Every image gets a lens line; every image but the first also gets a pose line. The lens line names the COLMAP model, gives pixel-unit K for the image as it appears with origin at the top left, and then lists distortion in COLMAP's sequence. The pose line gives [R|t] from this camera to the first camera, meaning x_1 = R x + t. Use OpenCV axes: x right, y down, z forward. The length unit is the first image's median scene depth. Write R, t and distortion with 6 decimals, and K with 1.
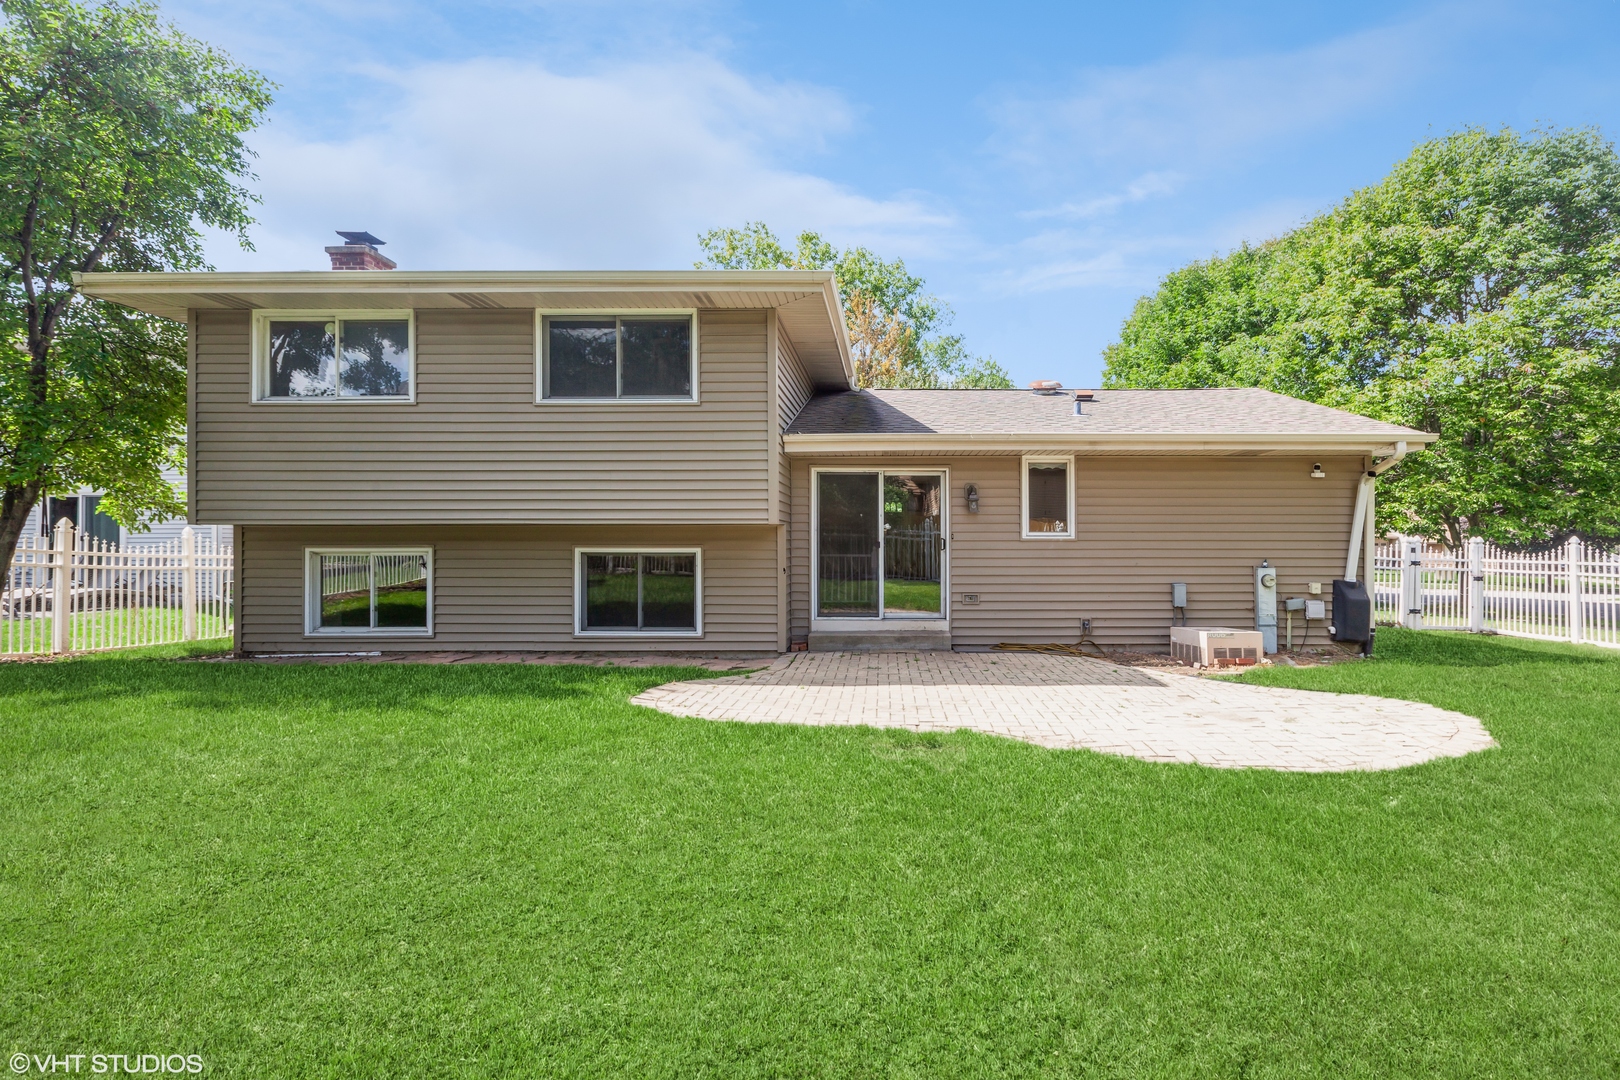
lens RADIAL K [[754.8, 0, 810.0], [0, 754.8, 540.0], [0, 0, 1]] dist [0.000873, 0.000061]
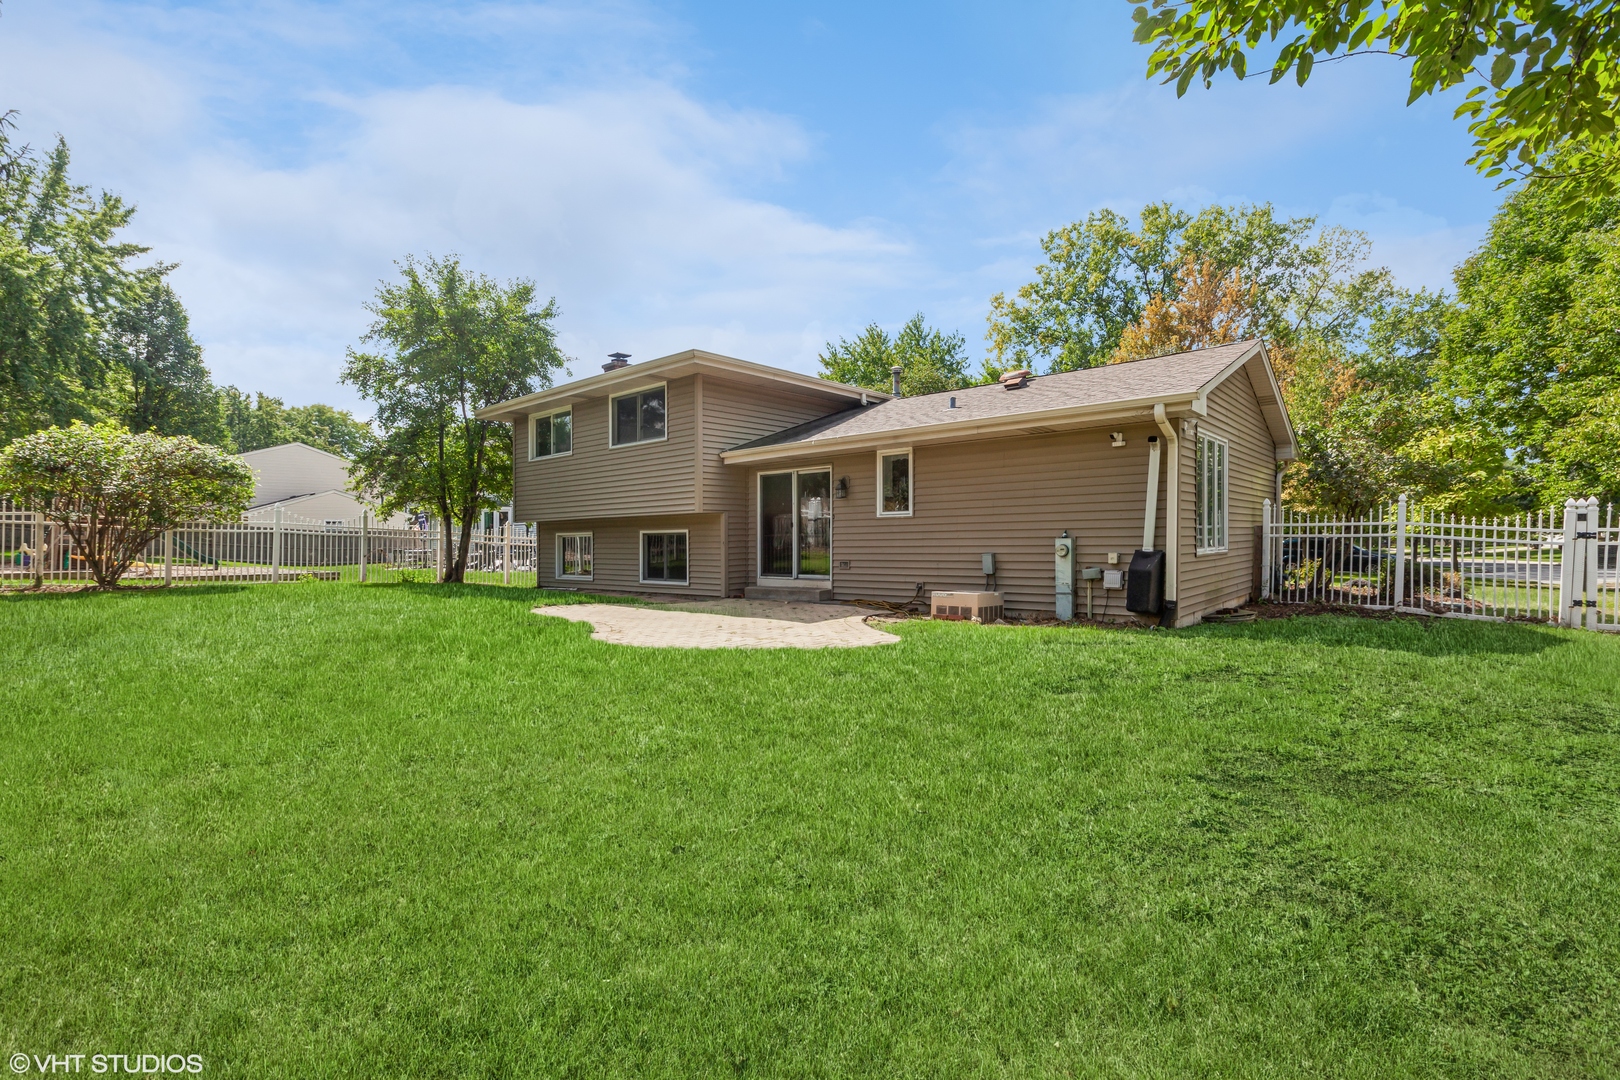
lens RADIAL K [[733.5, 0, 802.3], [0, 733.5, 540.8], [0, 0, 1]] dist [-0.000252, 0.000087]
pose [[0.754170, -0.009246, -0.656614, 0.997655], [0.015183, 0.999879, 0.003360, 0.031684], [0.656503, -0.012503, 0.754219, 0.001134]]
